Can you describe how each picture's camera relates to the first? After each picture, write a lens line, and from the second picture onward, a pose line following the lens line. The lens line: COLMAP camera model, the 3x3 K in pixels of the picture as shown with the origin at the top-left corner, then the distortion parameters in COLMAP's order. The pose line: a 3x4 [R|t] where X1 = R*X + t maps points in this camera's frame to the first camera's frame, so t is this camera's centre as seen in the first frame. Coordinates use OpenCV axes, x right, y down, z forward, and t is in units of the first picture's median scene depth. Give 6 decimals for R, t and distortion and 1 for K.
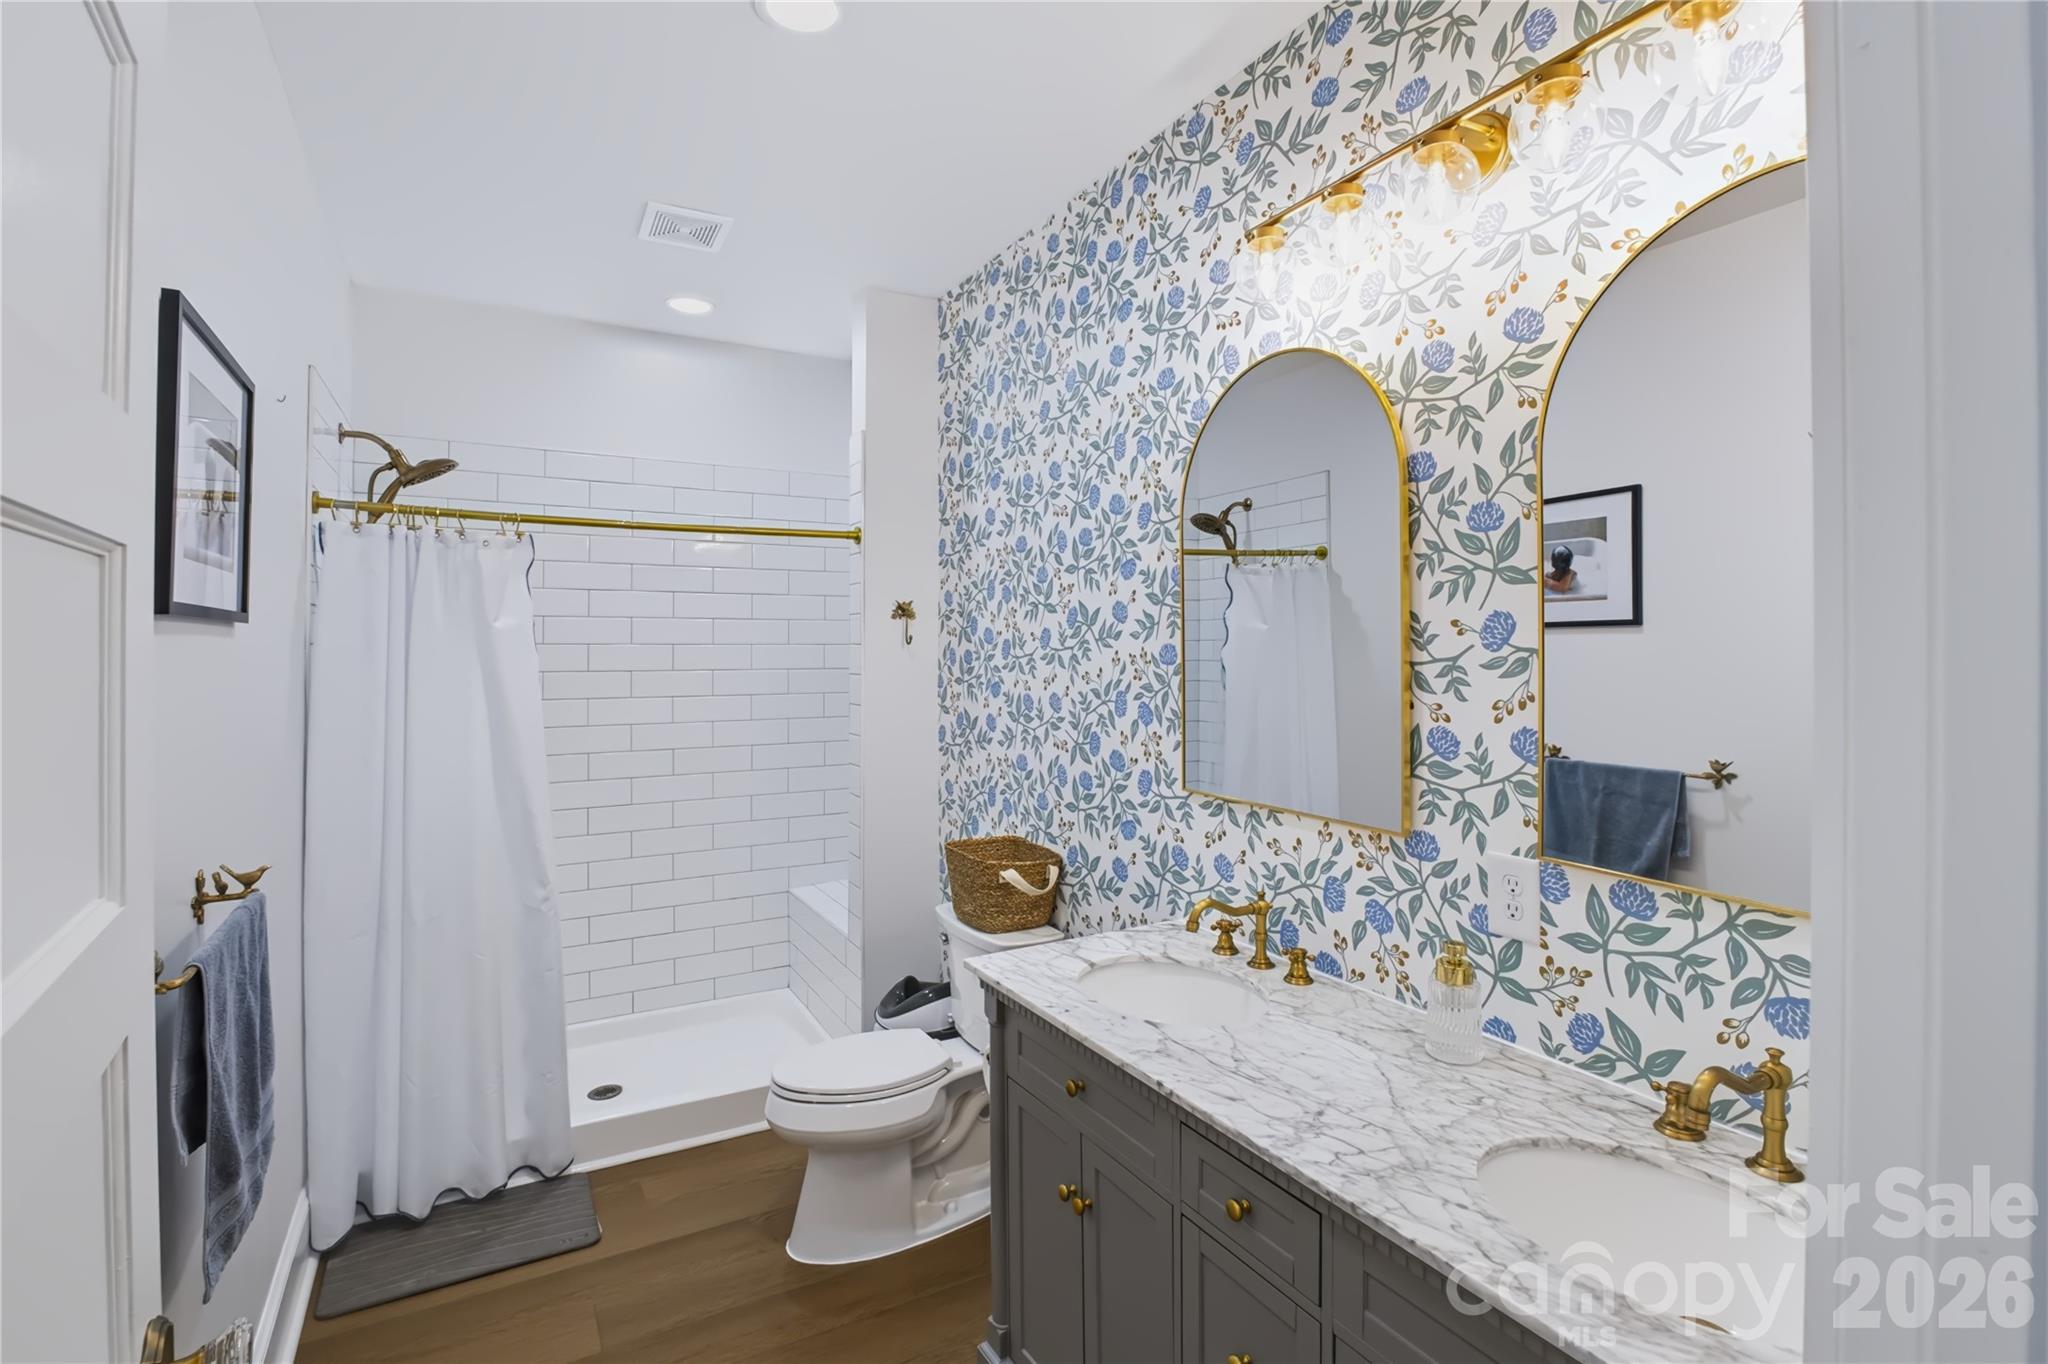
lens RADIAL K [[952.8, 0, 1016.6], [0, 952.8, 668.0], [0, 0, 1]] dist [0.009901, -0.000349]
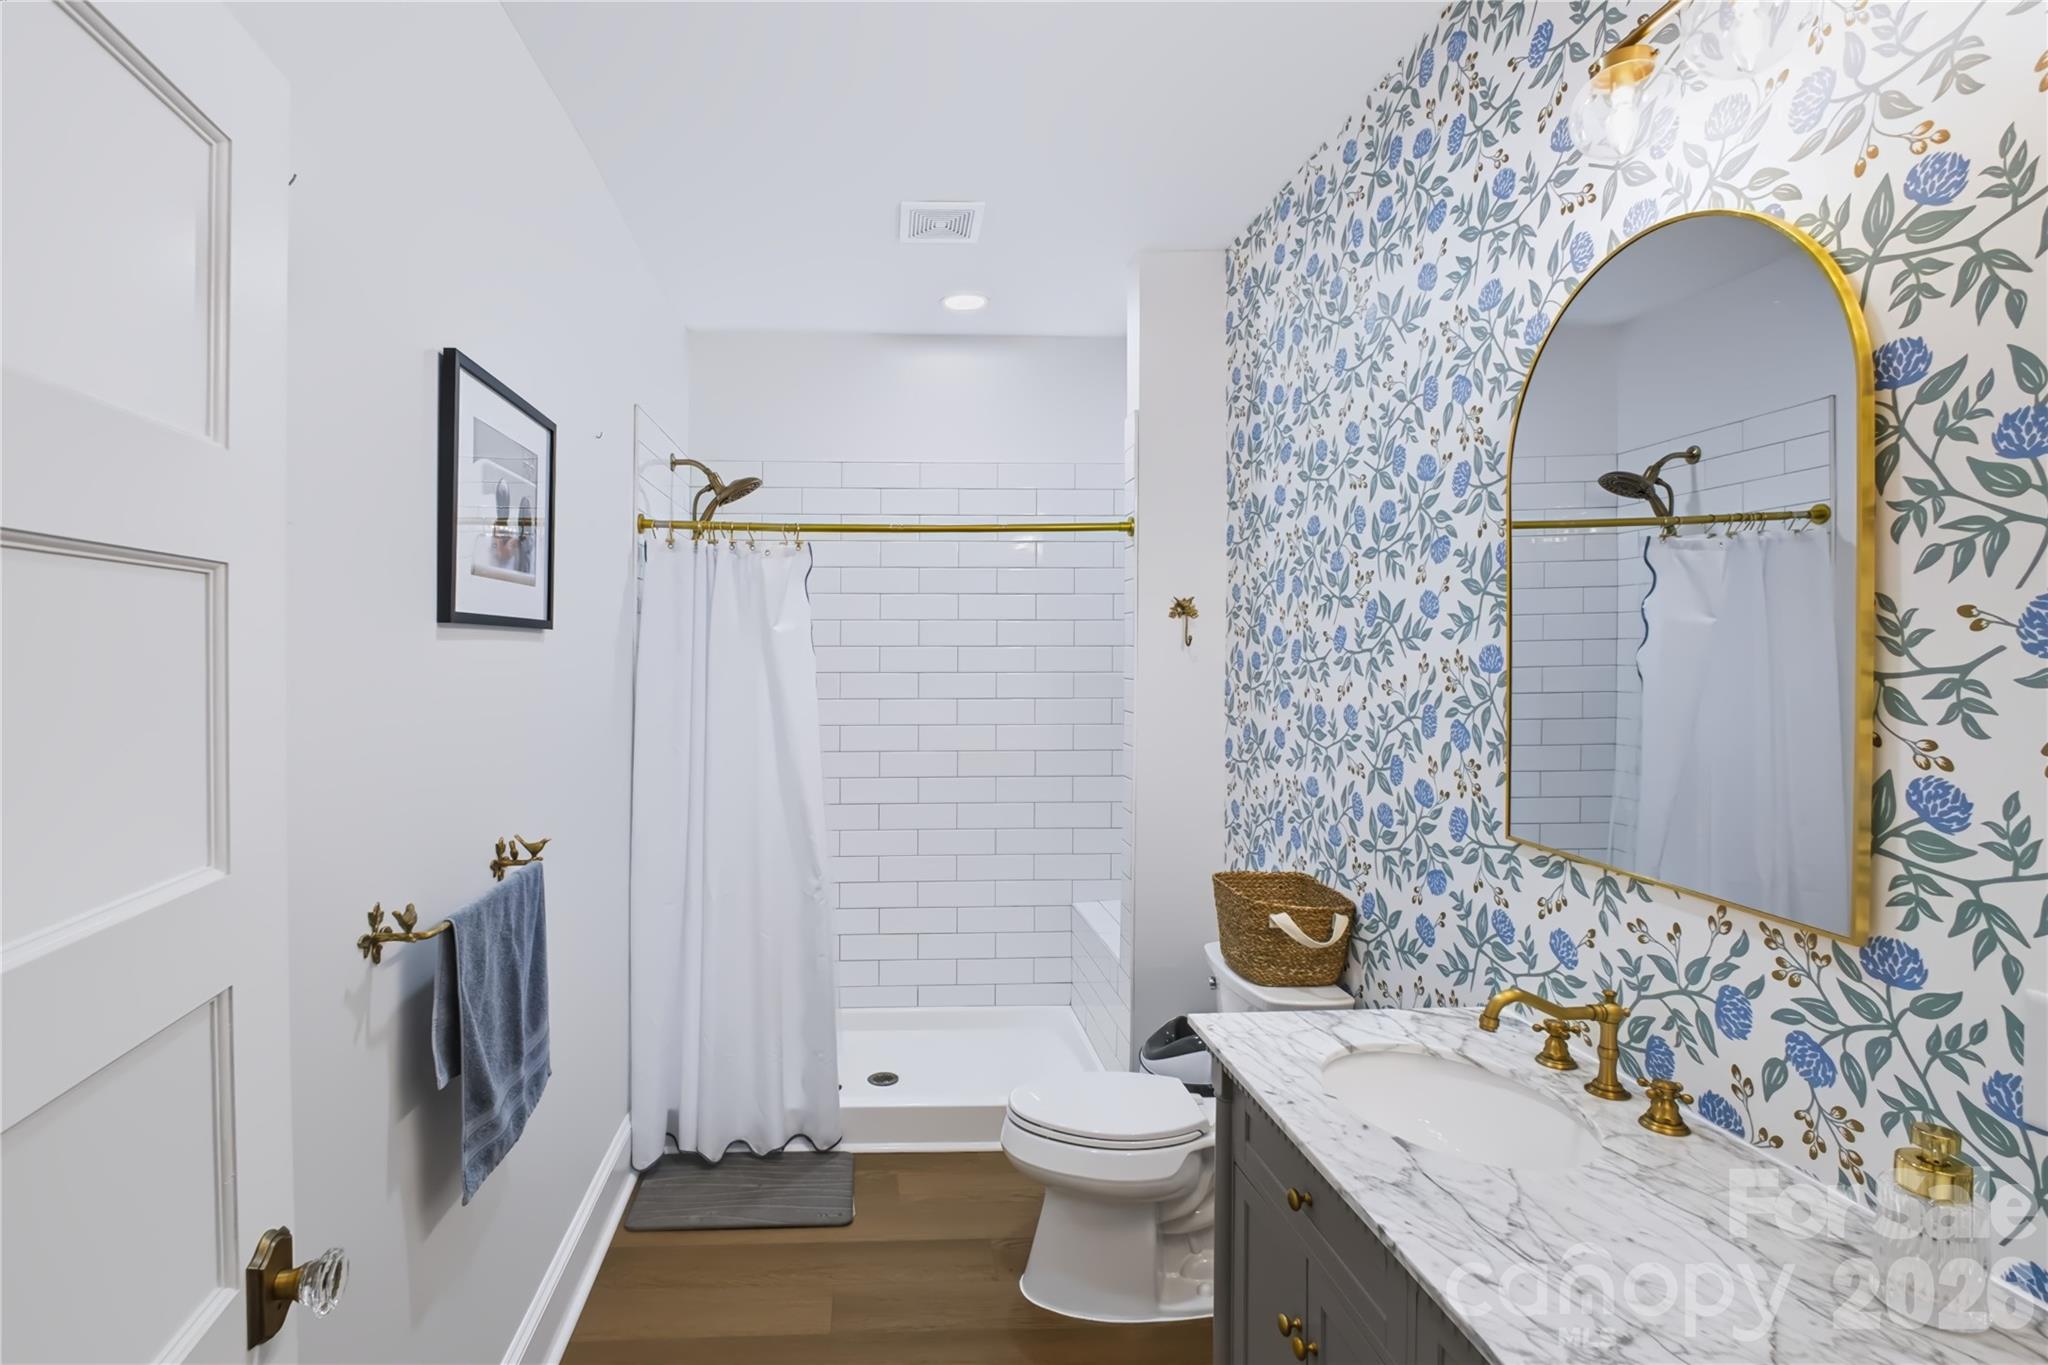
lens RADIAL K [[952.8, 0, 1027.5], [0, 952.8, 679.5], [0, 0, 1]] dist [0.009901, -0.000349]
pose [[0.894375, 0.014260, -0.447091, 0.179759], [-0.008979, 0.999863, 0.013928, -0.005381], [0.447228, -0.008442, 0.894380, 0.159909]]
